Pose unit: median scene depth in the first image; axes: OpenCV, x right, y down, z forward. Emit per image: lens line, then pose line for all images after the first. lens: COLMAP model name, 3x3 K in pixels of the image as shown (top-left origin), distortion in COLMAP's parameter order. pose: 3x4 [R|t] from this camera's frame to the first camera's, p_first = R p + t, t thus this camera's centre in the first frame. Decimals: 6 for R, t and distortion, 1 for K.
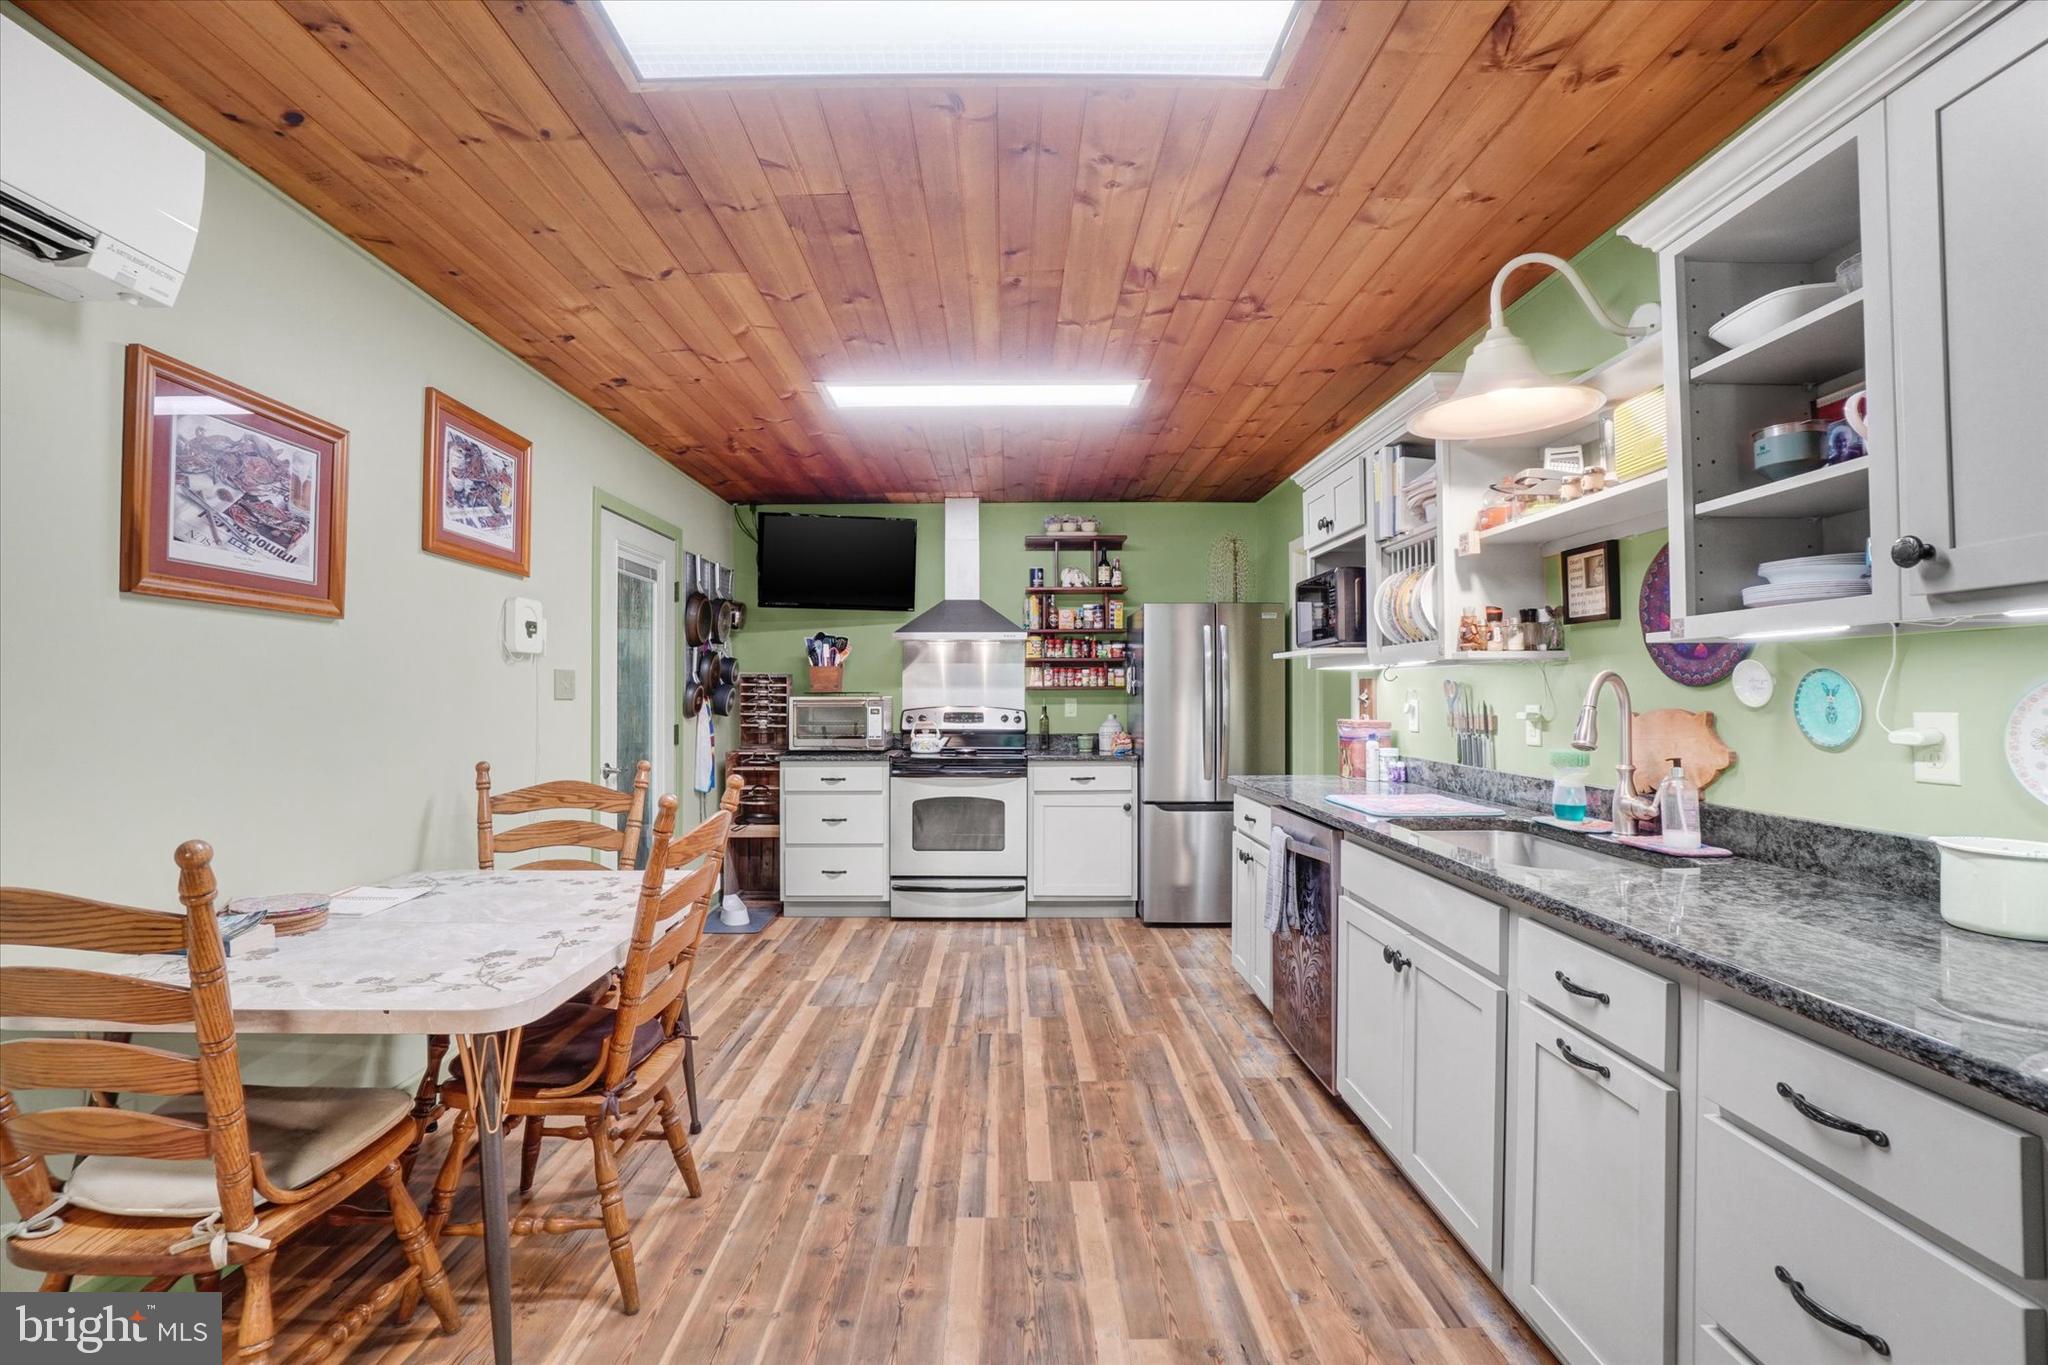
lens RADIAL K [[947.9, 0, 1024.6], [0, 947.9, 686.3], [0, 0, 1]] dist [-0.004819, -0.000300]
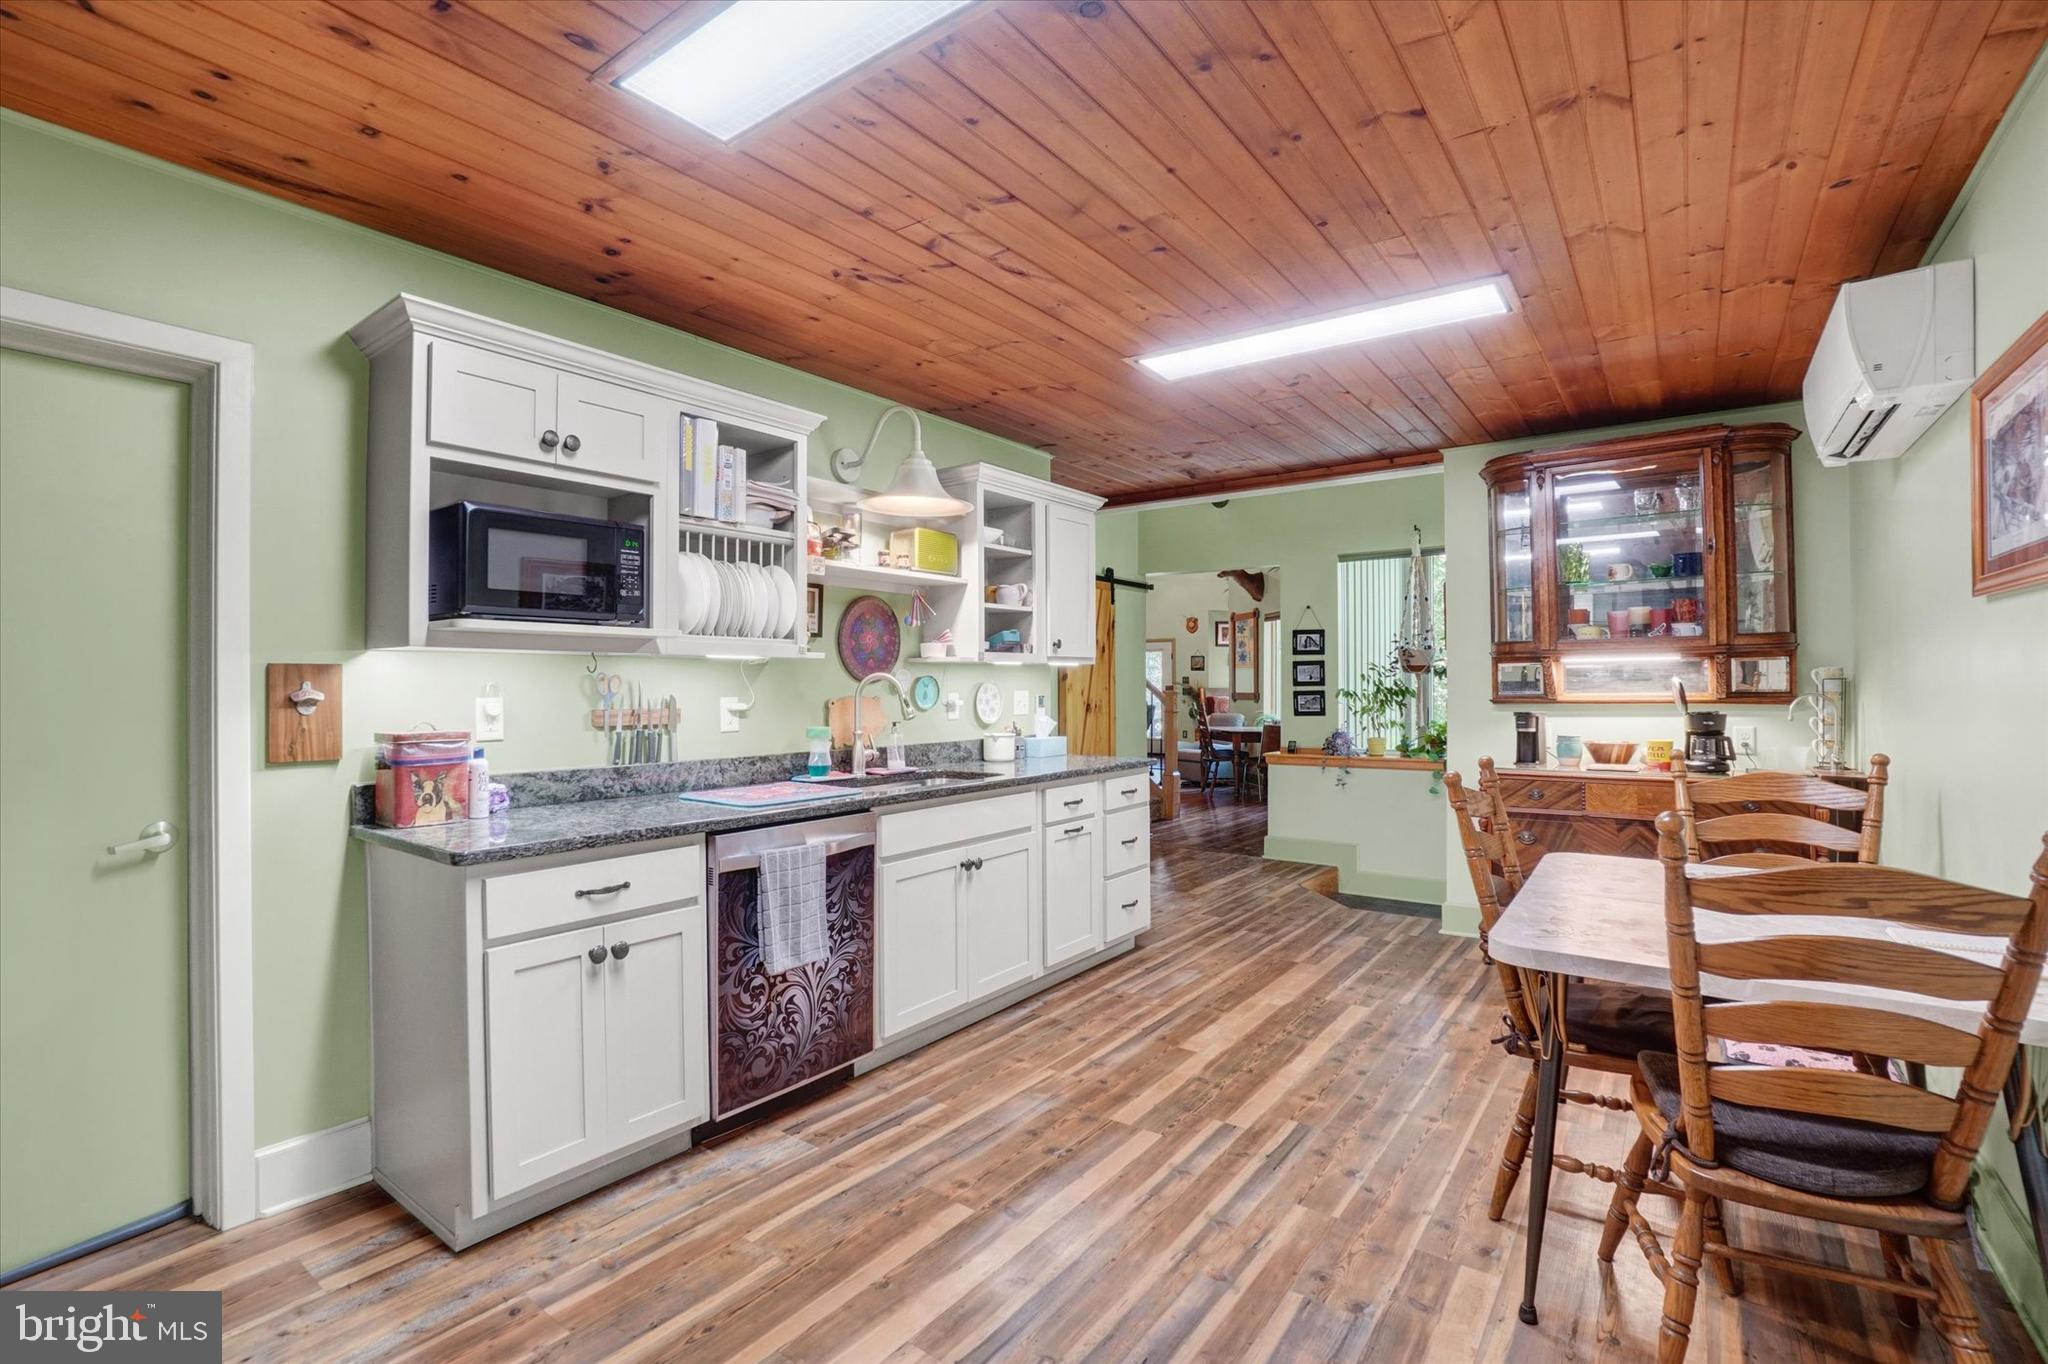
lens RADIAL K [[947.9, 0, 1026.7], [0, 947.9, 673.5], [0, 0, 1]] dist [-0.004819, -0.000300]
pose [[-0.802277, 0.009004, 0.596884, -0.520689], [-0.005009, 0.999750, -0.021813, 0.020267], [-0.596930, -0.020490, -0.802031, 1.970058]]
